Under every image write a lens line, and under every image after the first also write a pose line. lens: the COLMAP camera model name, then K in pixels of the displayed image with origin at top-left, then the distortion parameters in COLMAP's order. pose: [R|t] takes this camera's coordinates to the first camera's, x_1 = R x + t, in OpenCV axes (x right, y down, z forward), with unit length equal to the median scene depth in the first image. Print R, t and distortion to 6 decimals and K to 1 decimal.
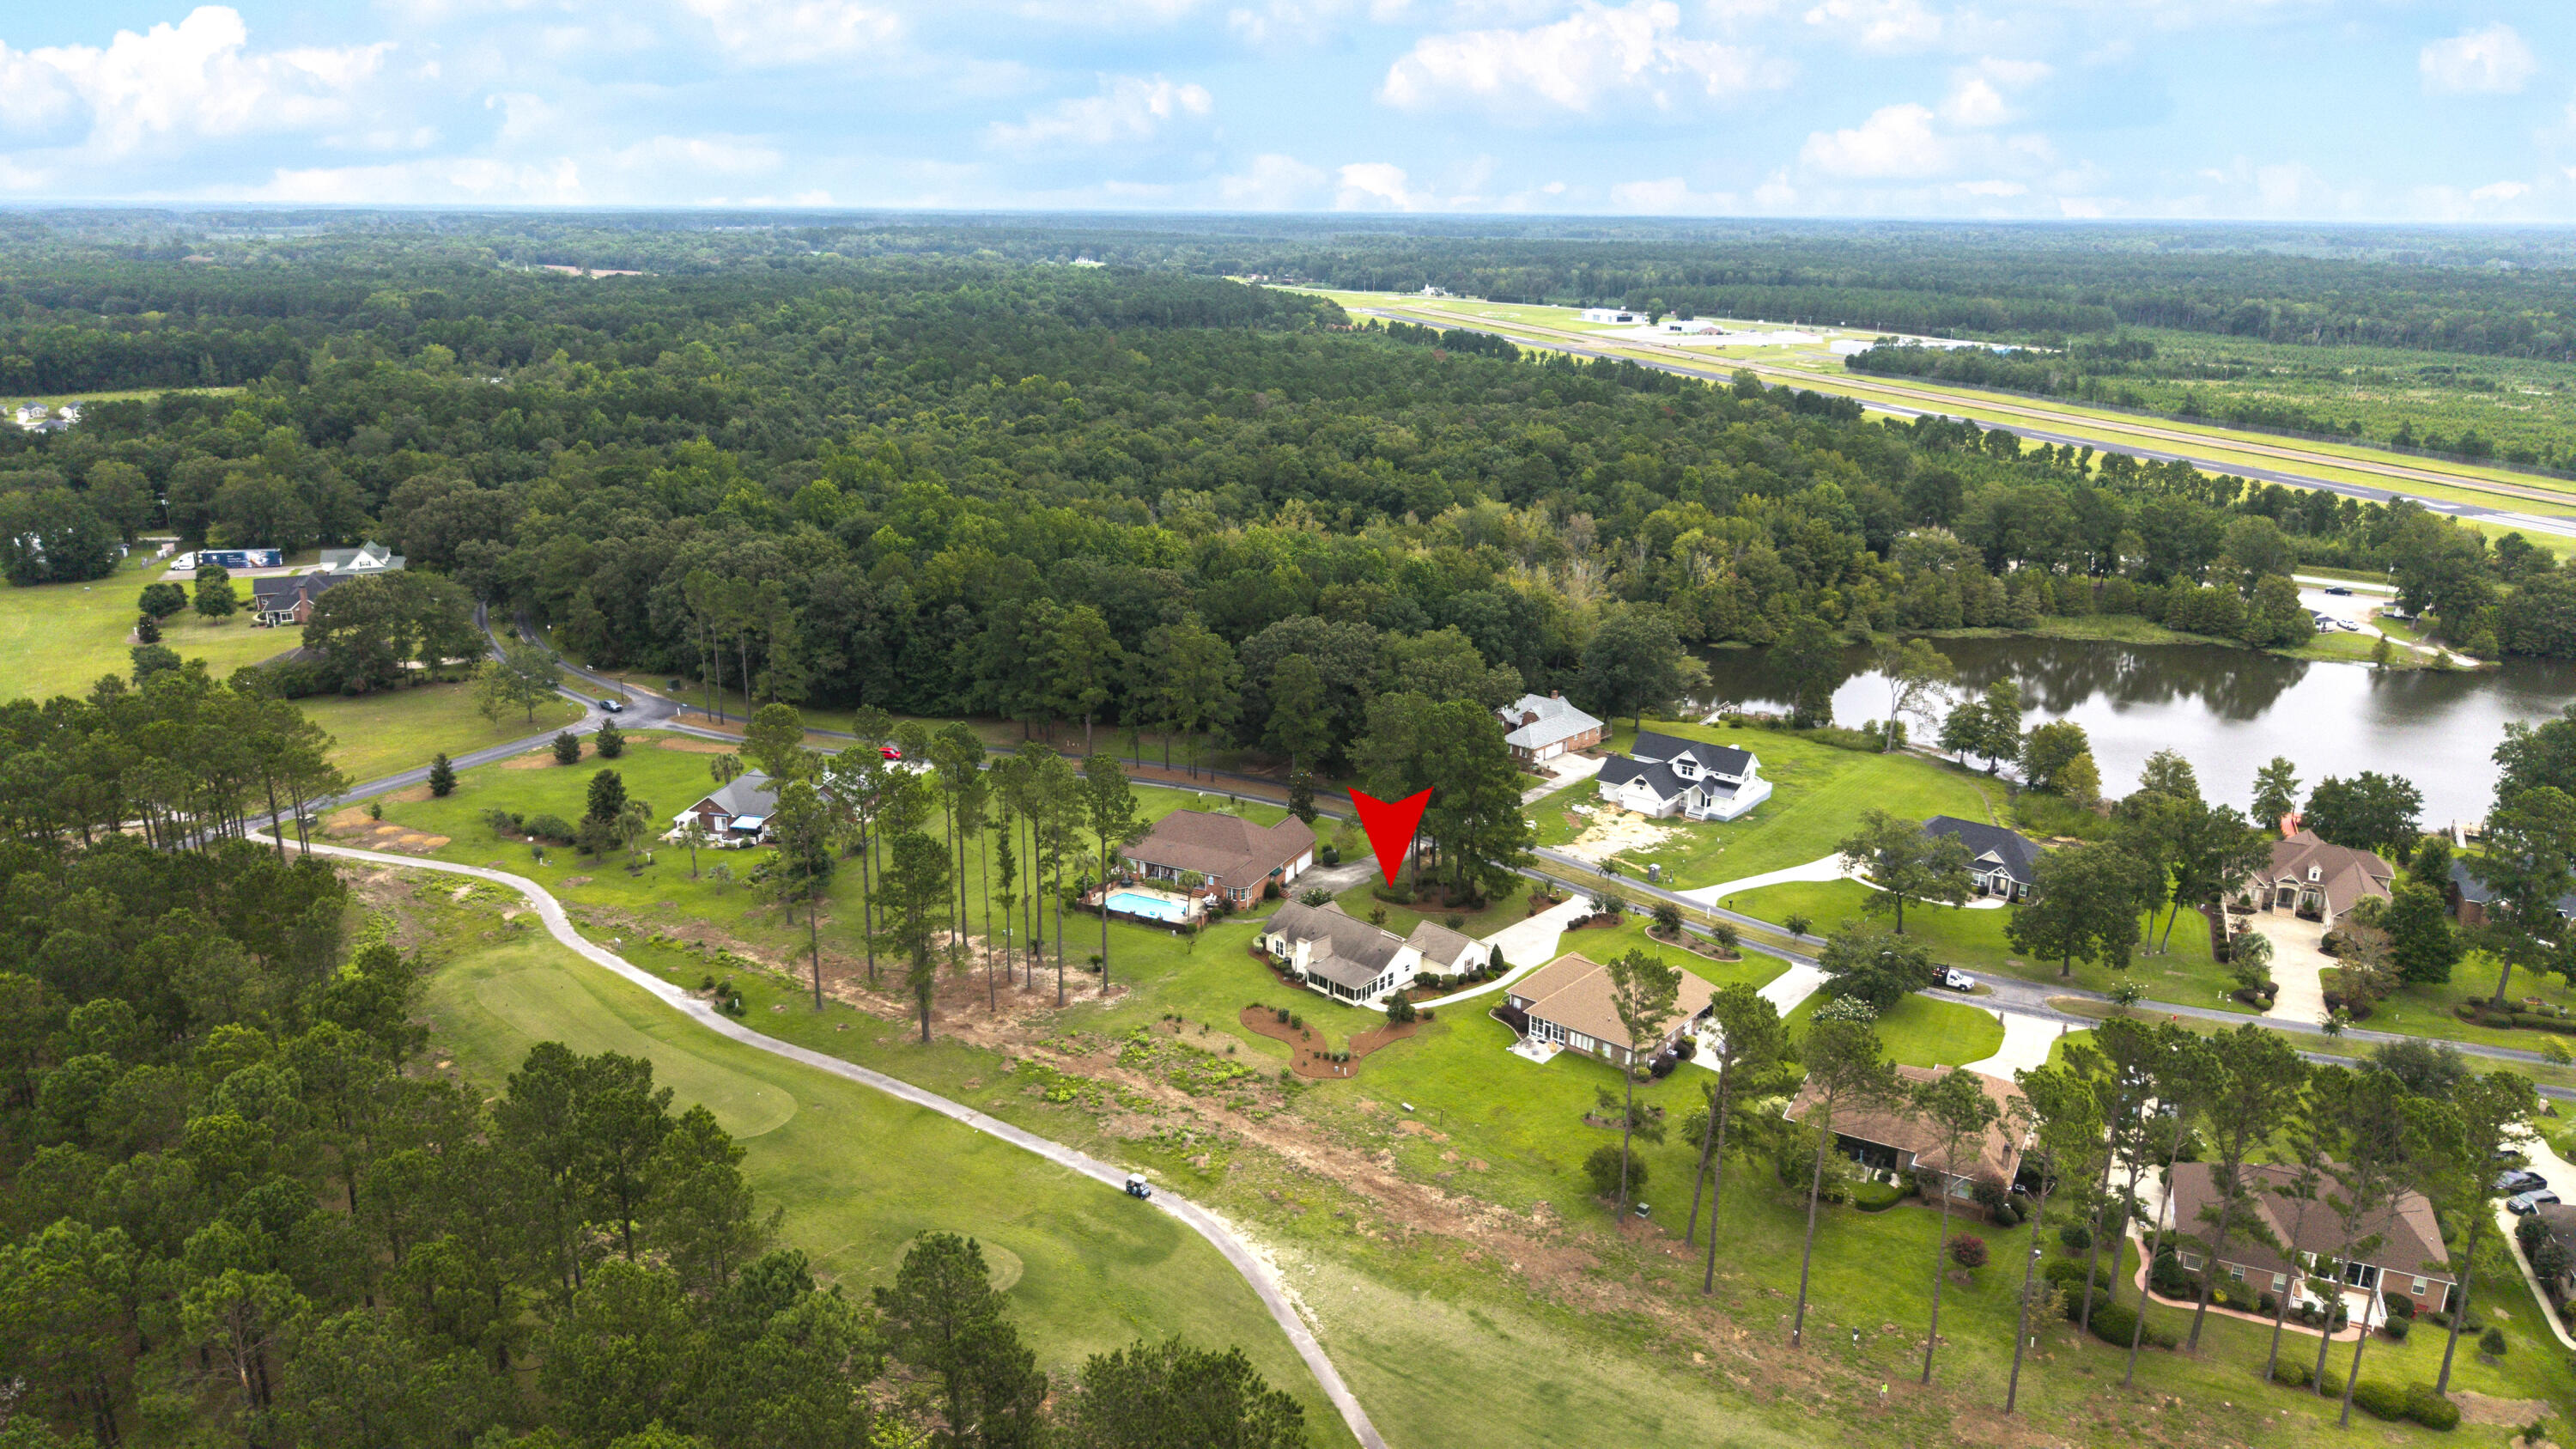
lens RADIAL K [[1734.2, 0, 1288.0], [0, 1734.2, 724.5], [0, 0, 1]] dist [0.045034, -0.063417]
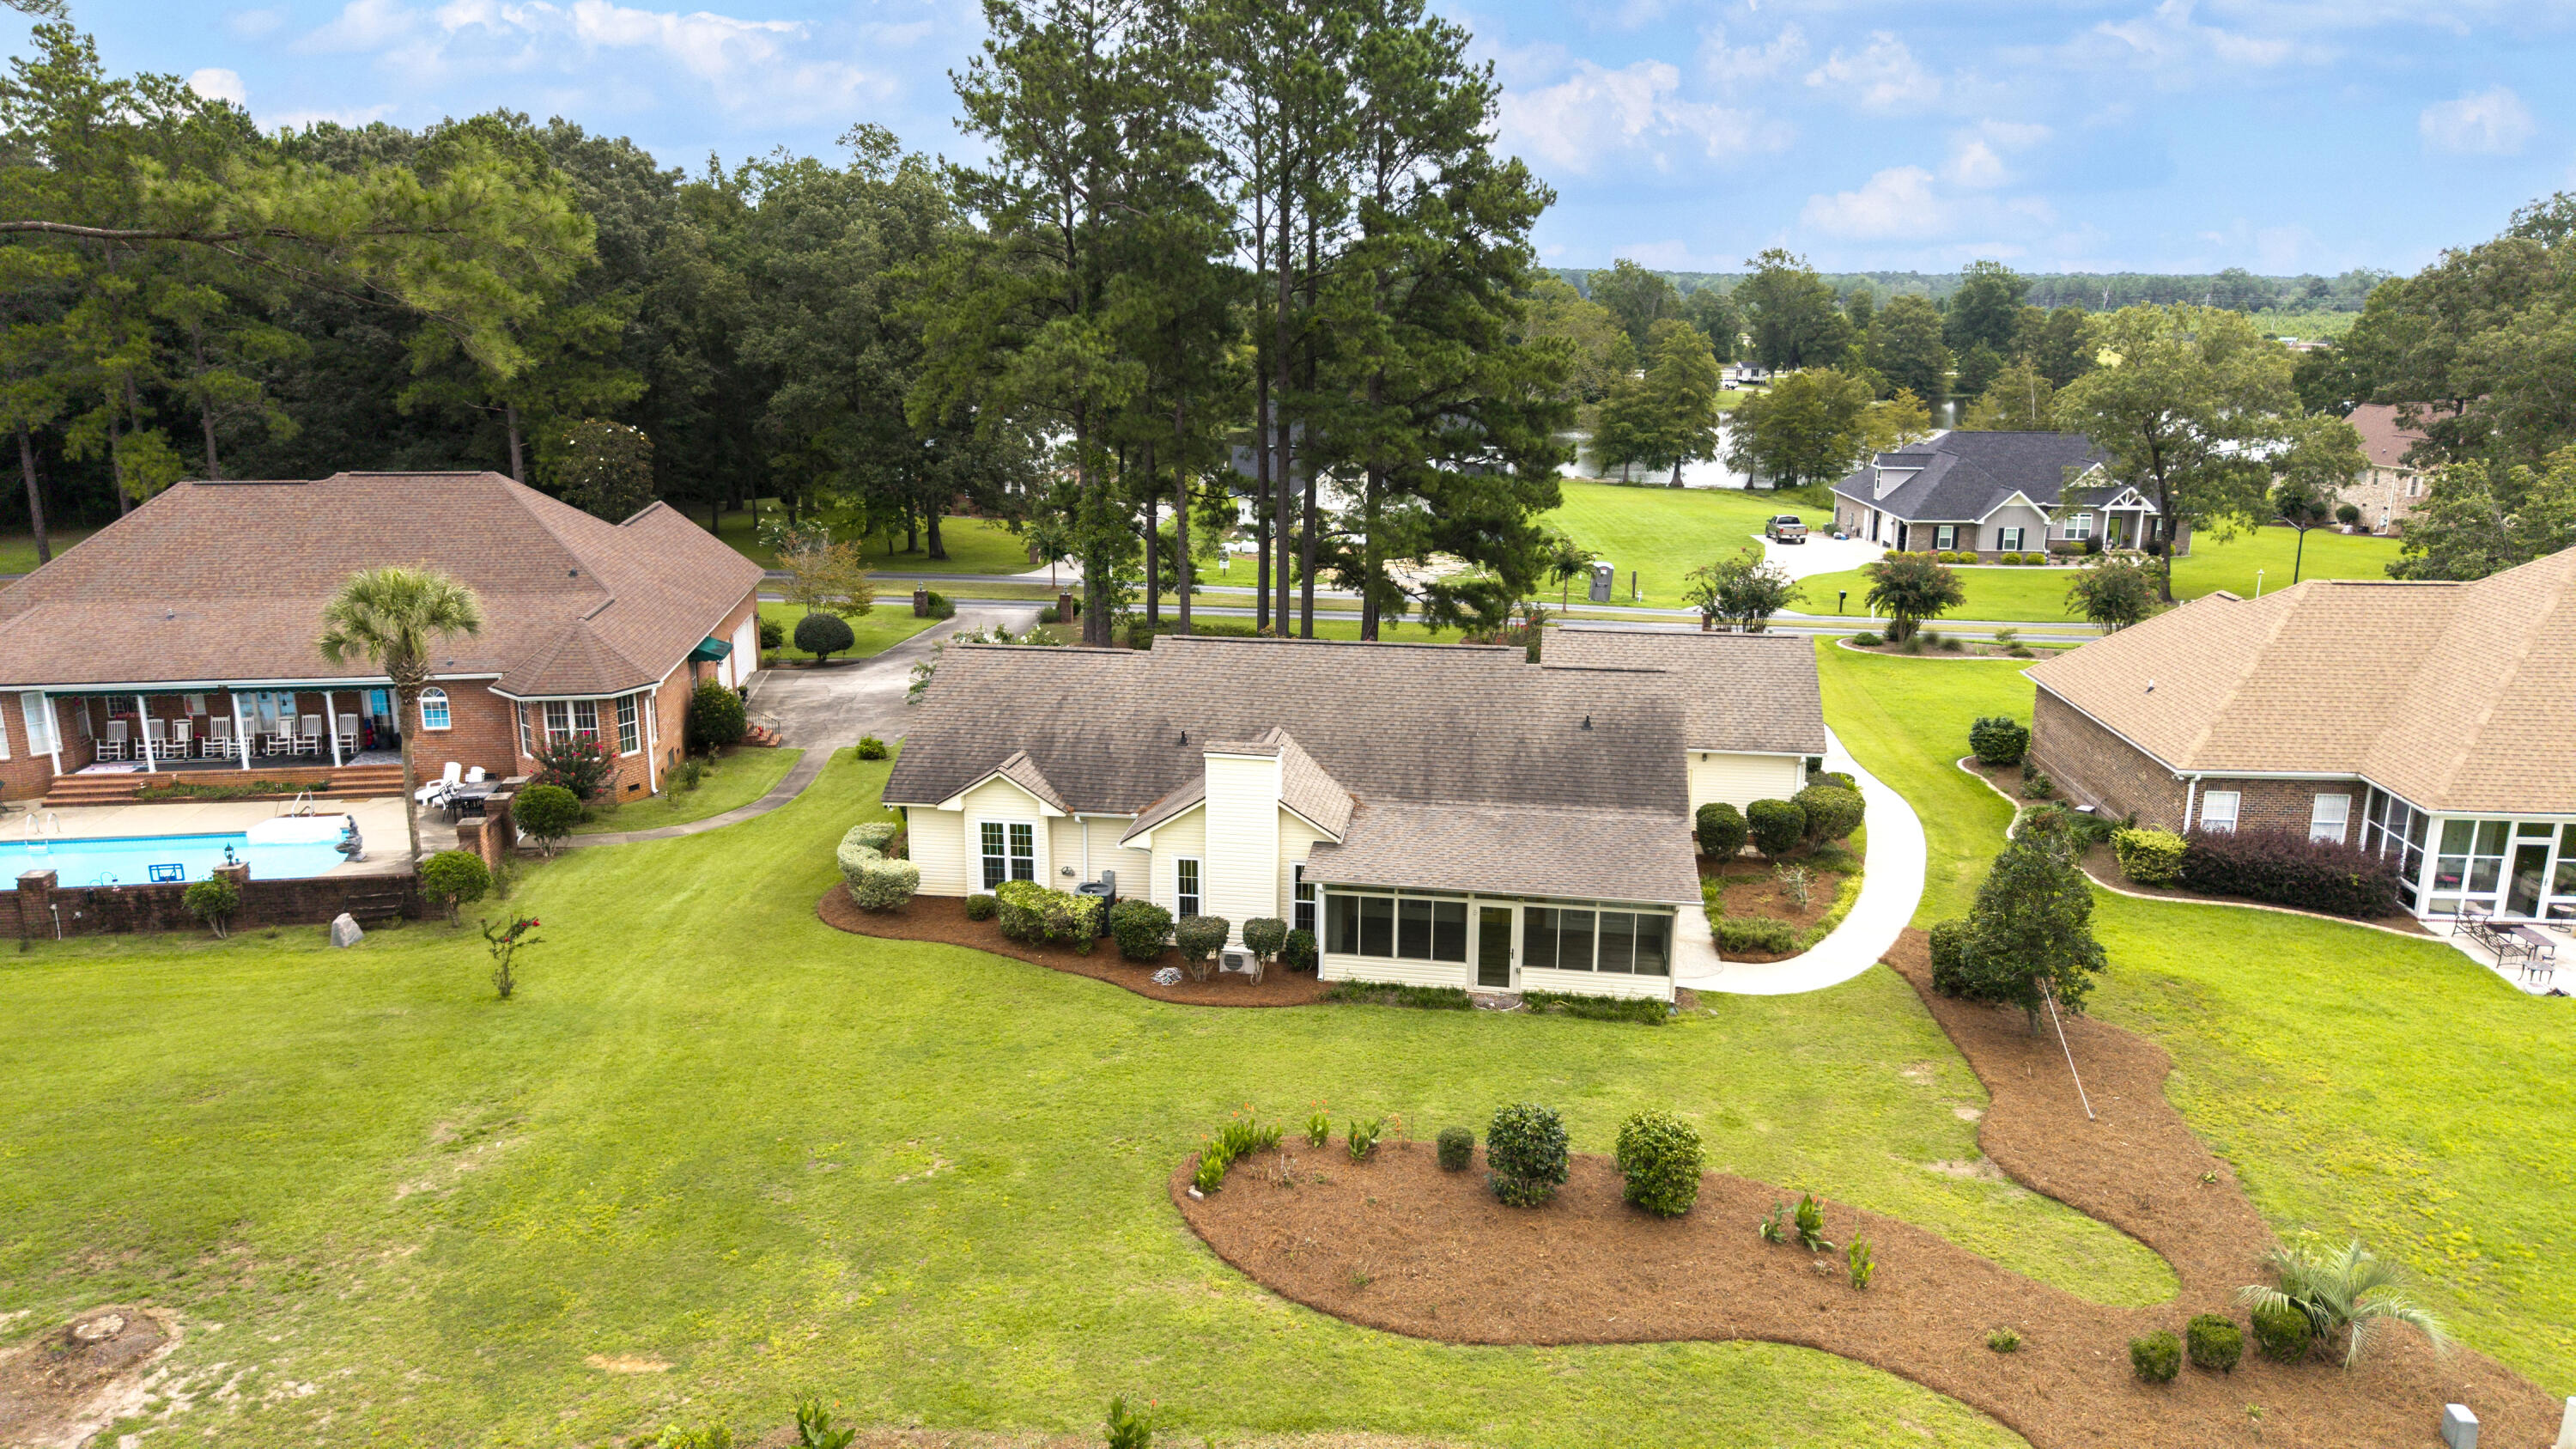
lens RADIAL K [[1741.8, 0, 1288.0], [0, 1741.8, 724.5], [0, 0, 1]] dist [0.051261, -0.068914]
pose [[0.820170, -0.142320, 0.554135, -0.046668], [0.166681, 0.985989, 0.006530, 0.064002], [-0.547301, 0.087008, 0.832401, 0.441852]]
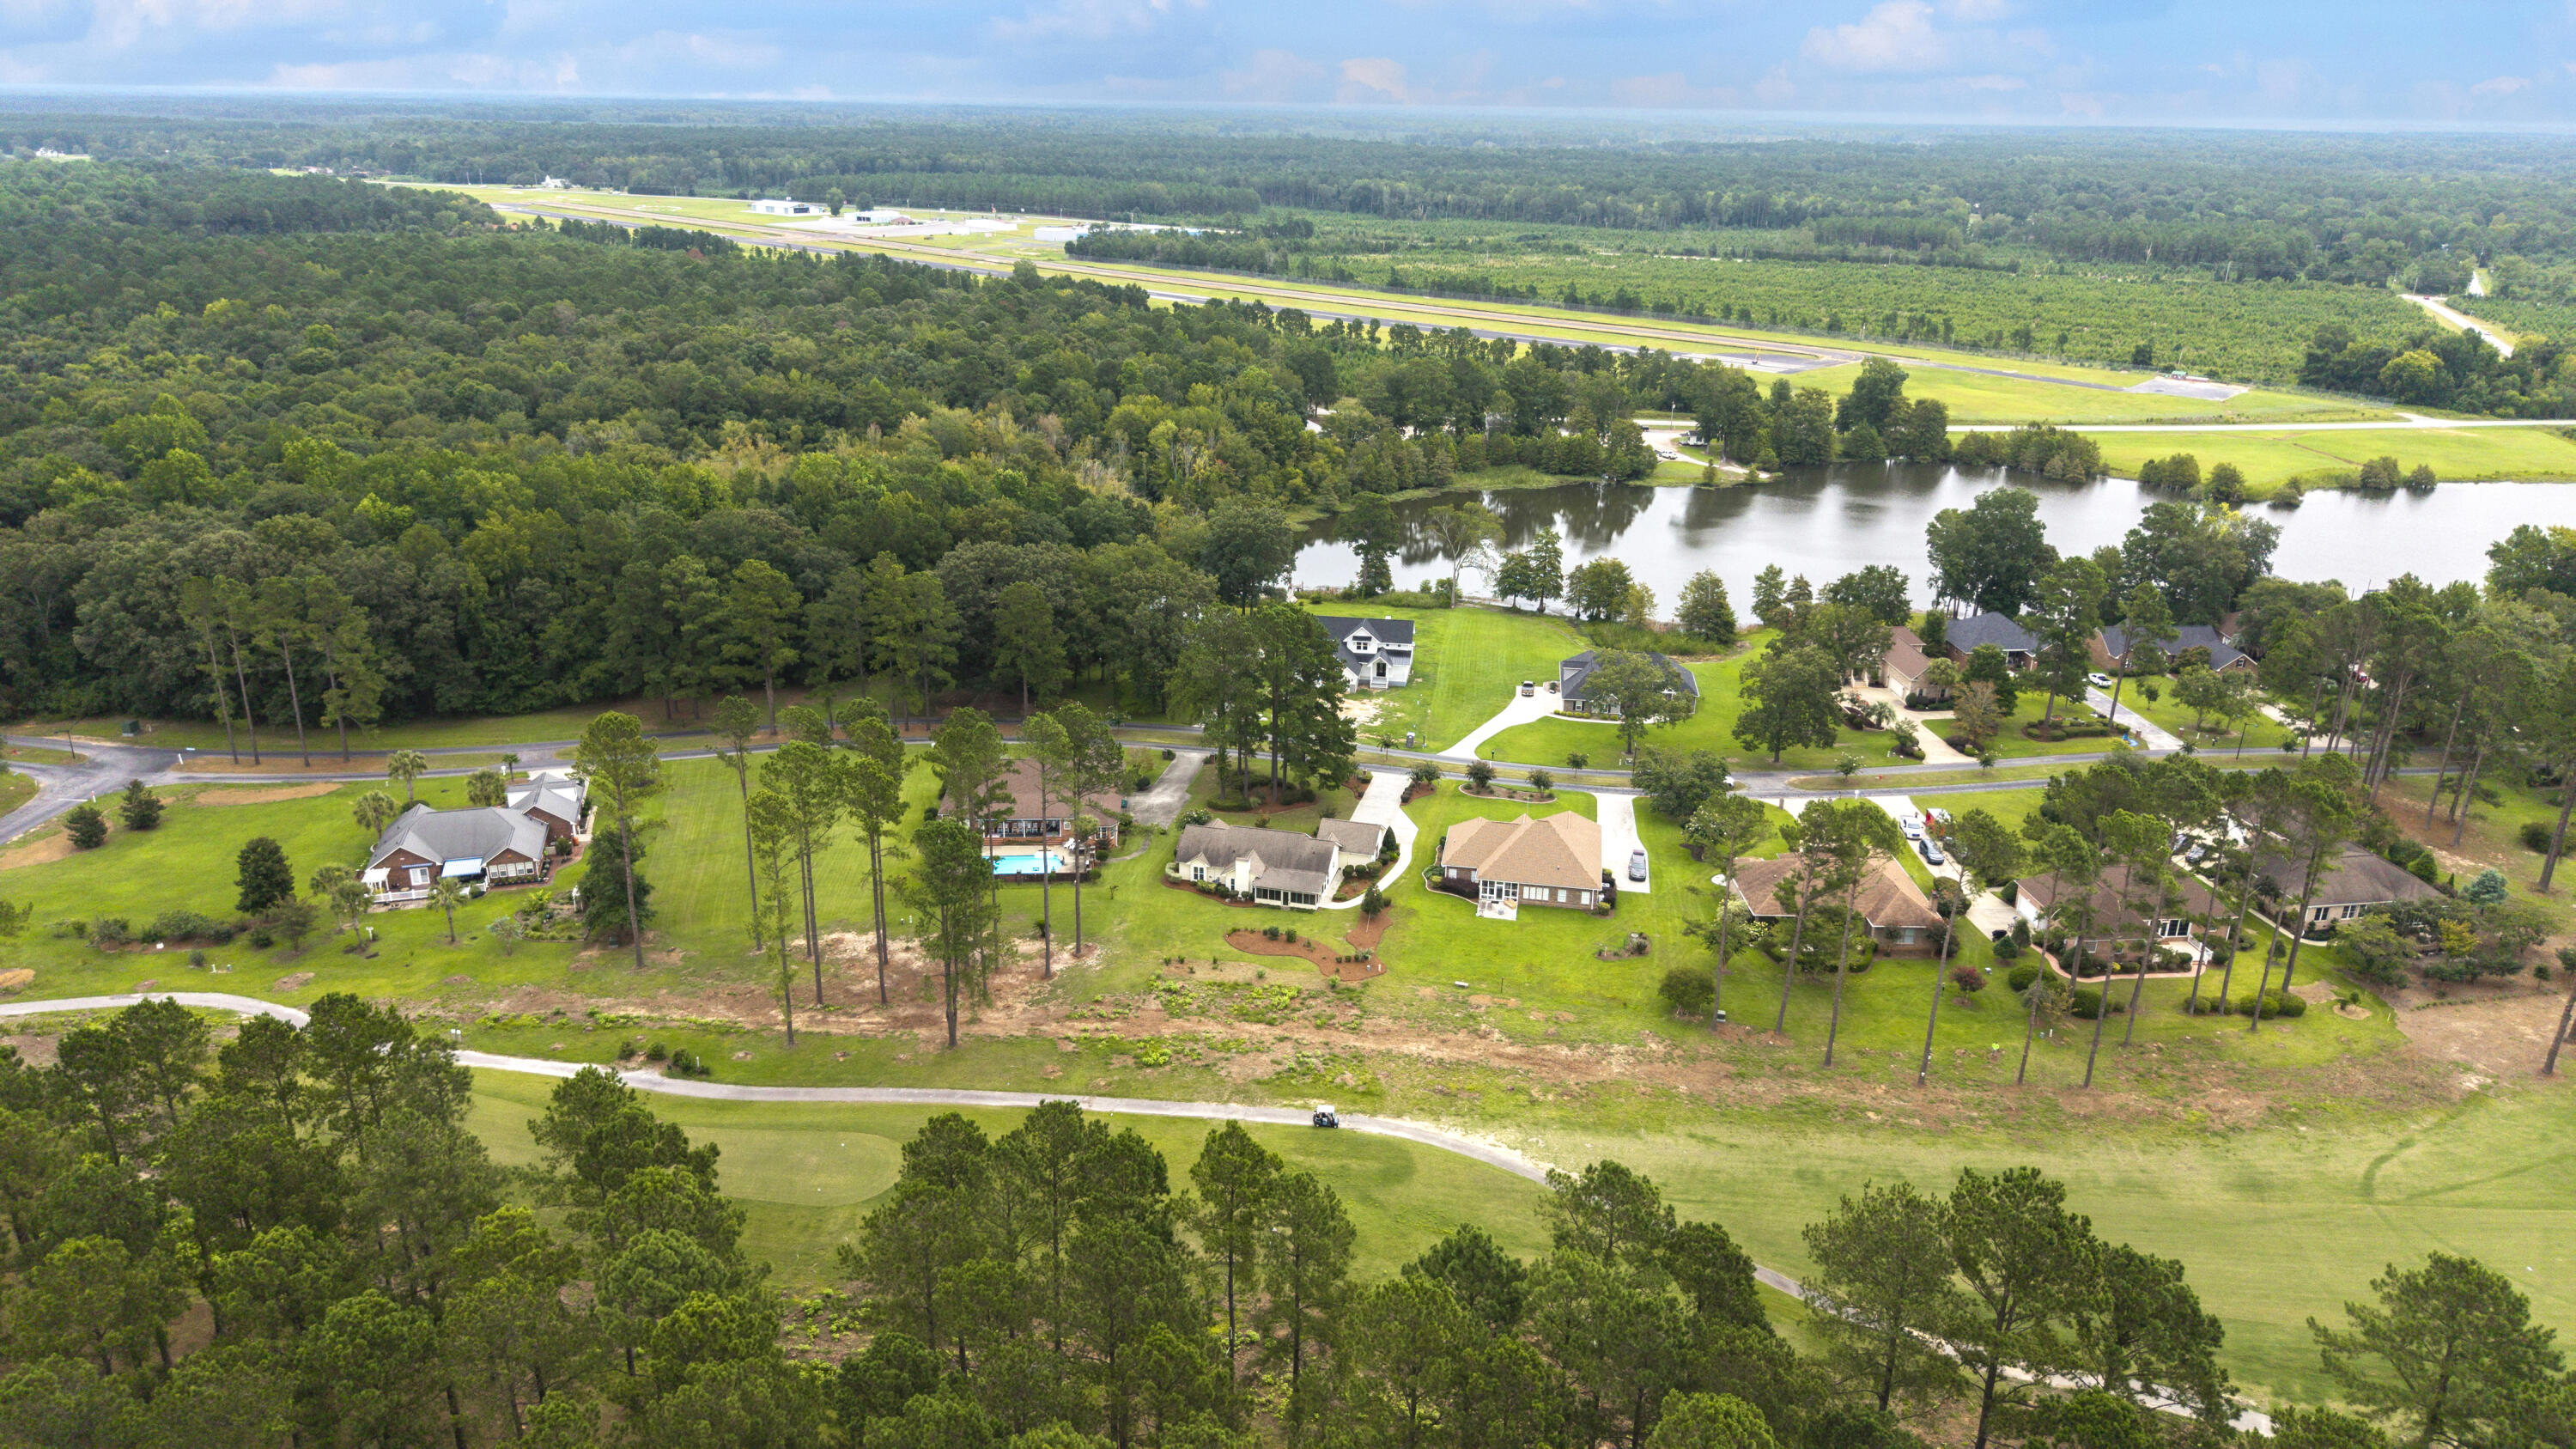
lens RADIAL K [[1741.8, 0, 1288.0], [0, 1741.8, 724.5], [0, 0, 1]] dist [0.051261, -0.068914]
pose [[0.868678, -0.164808, 0.467159, -0.222991], [0.136785, 0.986173, 0.093559, -0.022336], [-0.476119, -0.017372, 0.879209, 0.054502]]
